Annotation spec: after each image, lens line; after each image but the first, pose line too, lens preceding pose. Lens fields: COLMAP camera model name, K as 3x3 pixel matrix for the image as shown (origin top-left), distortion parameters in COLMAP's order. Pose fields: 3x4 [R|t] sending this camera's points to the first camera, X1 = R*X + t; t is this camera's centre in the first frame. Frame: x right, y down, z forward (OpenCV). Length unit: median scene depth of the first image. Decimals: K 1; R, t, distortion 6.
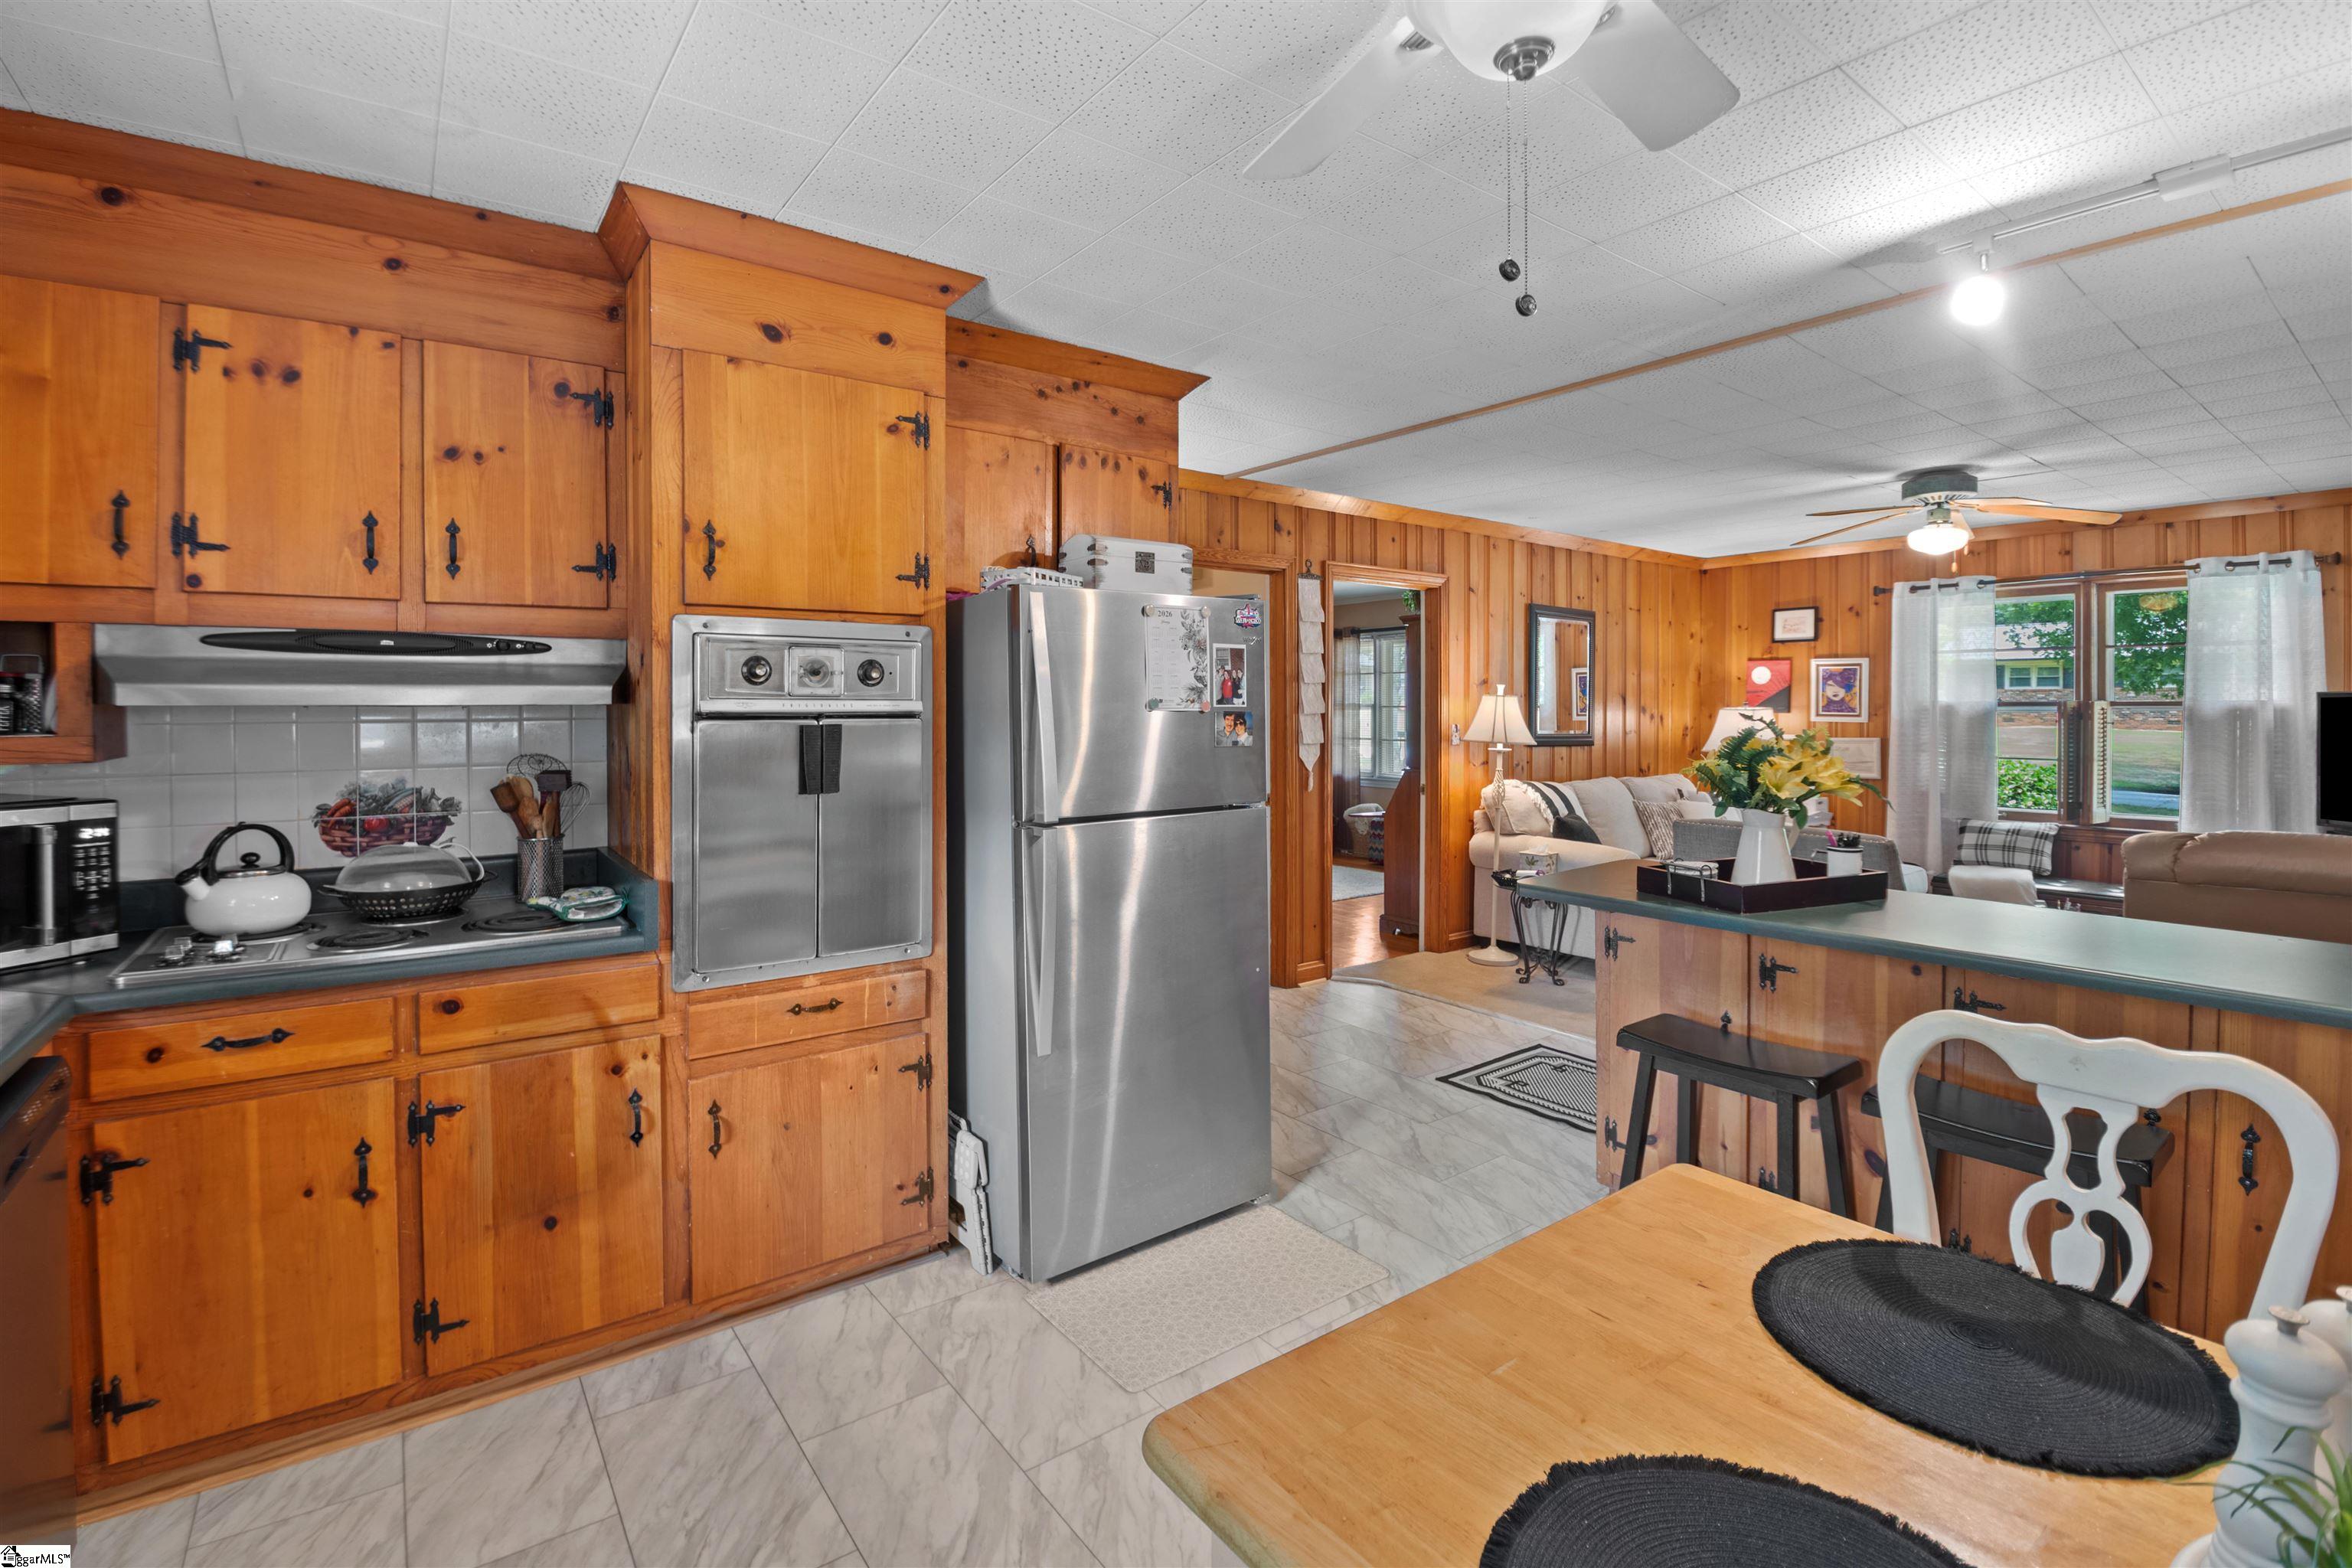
lens RADIAL K [[1042.6, 0, 1168.7], [0, 1042.6, 710.9], [0, 0, 1]] dist [-0.037061, -0.000099]
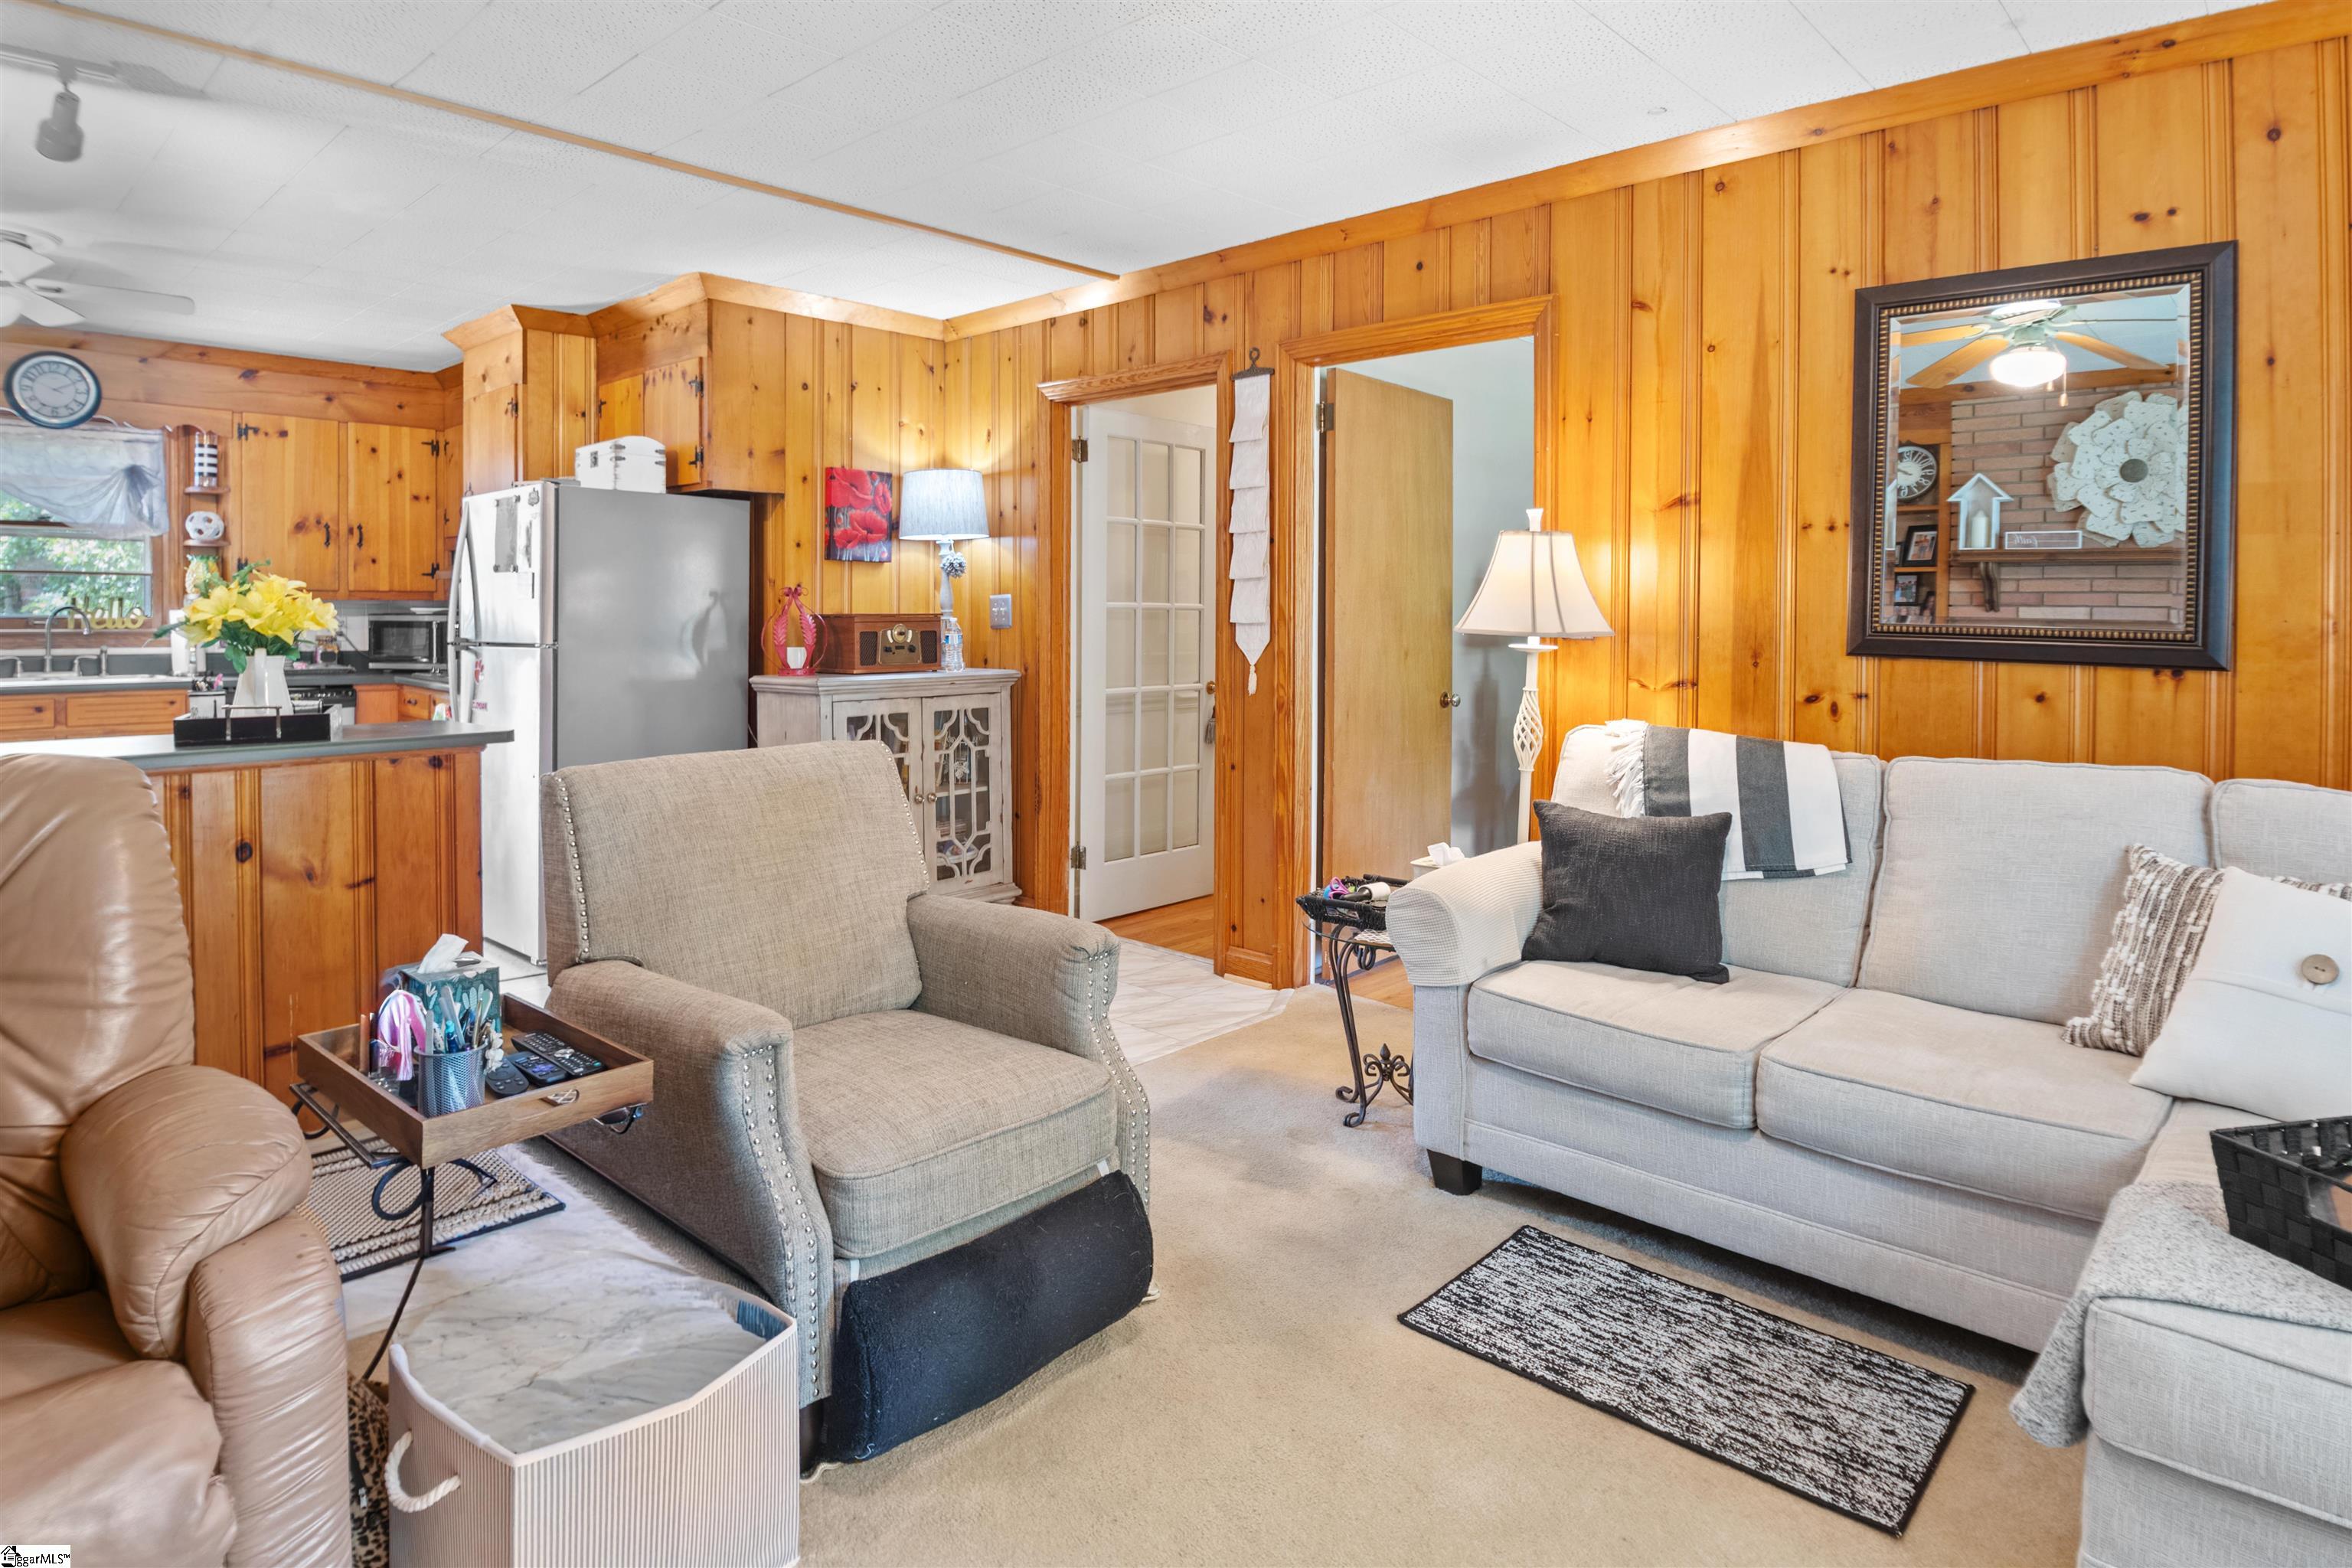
lens RADIAL K [[1303.0, 0, 1163.1], [0, 1303.0, 626.5], [0, 0, 1]] dist [-0.045345, -0.001087]
pose [[0.173544, 0.012990, -0.984740, 1.545854], [-0.006371, 0.999907, 0.012068, 0.037711], [0.984805, 0.004180, 0.173611, 1.307235]]
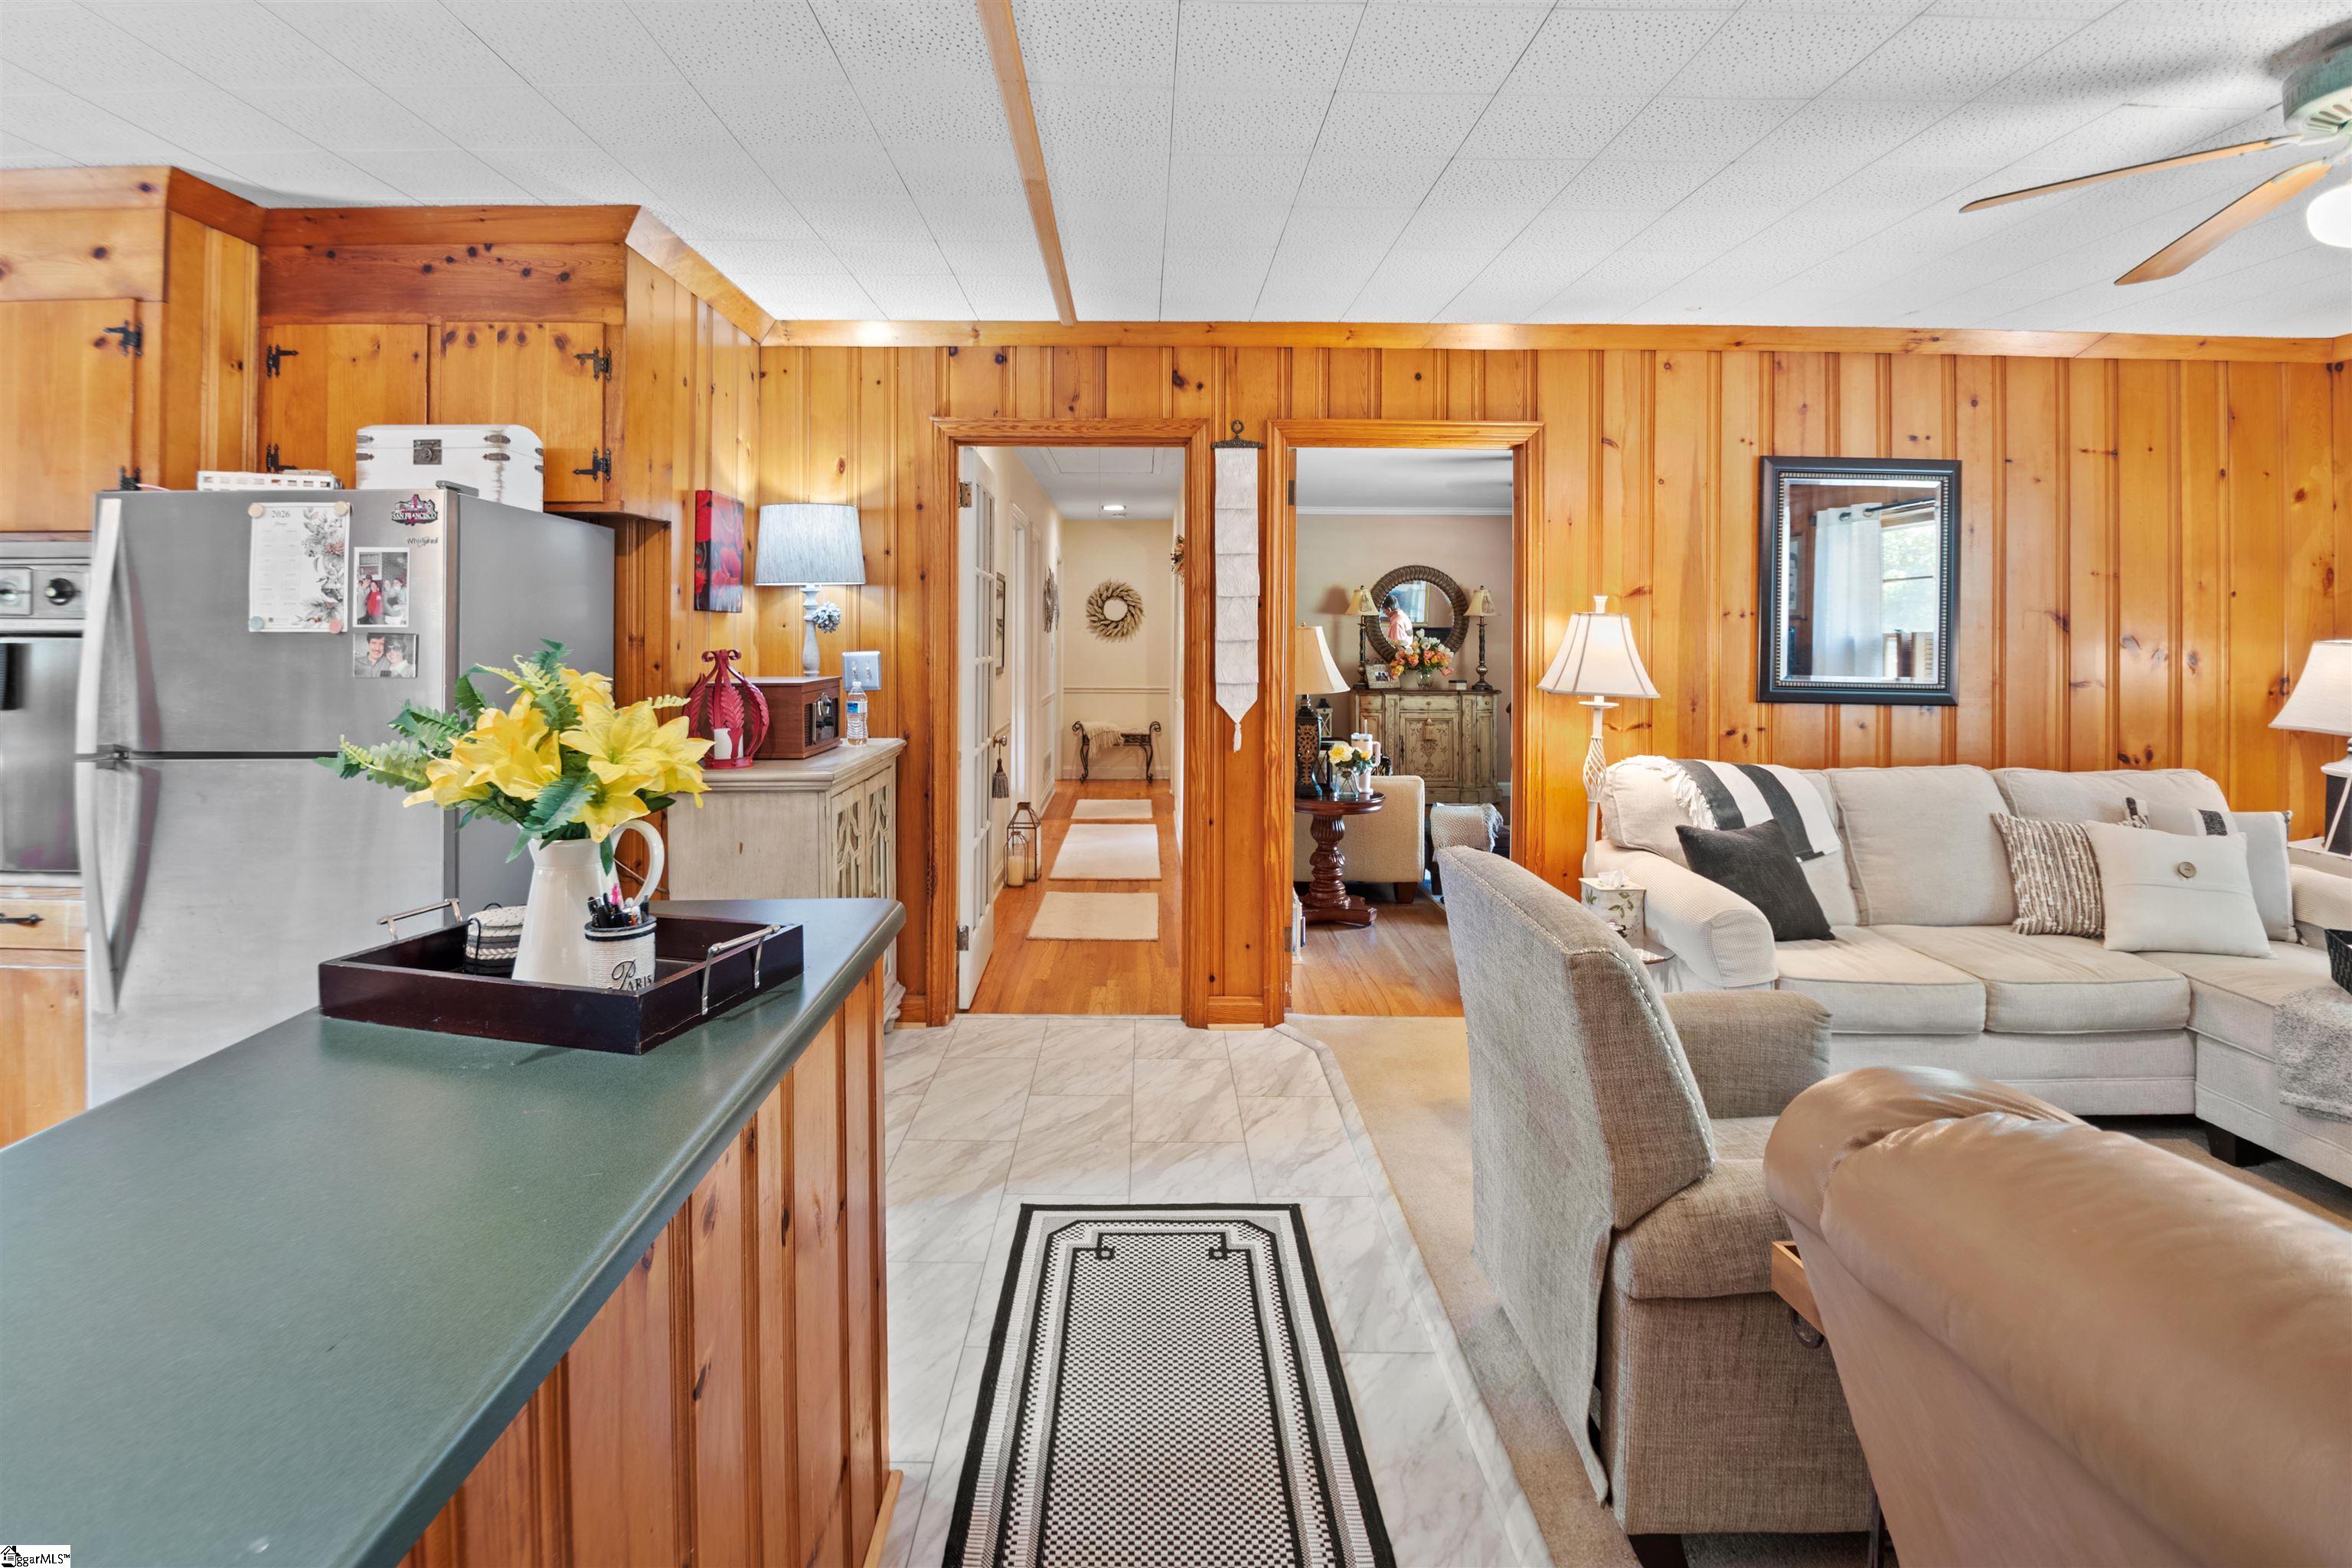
lens RADIAL K [[1162.5, 0, 1170.7], [0, 1162.5, 634.8], [0, 0, 1]] dist [-0.027938, -0.000512]
pose [[0.809021, 0.005799, -0.587752, 0.910477], [-0.007609, 0.999971, -0.000608, -0.001735], [0.587731, 0.004964, 0.809041, 0.563156]]
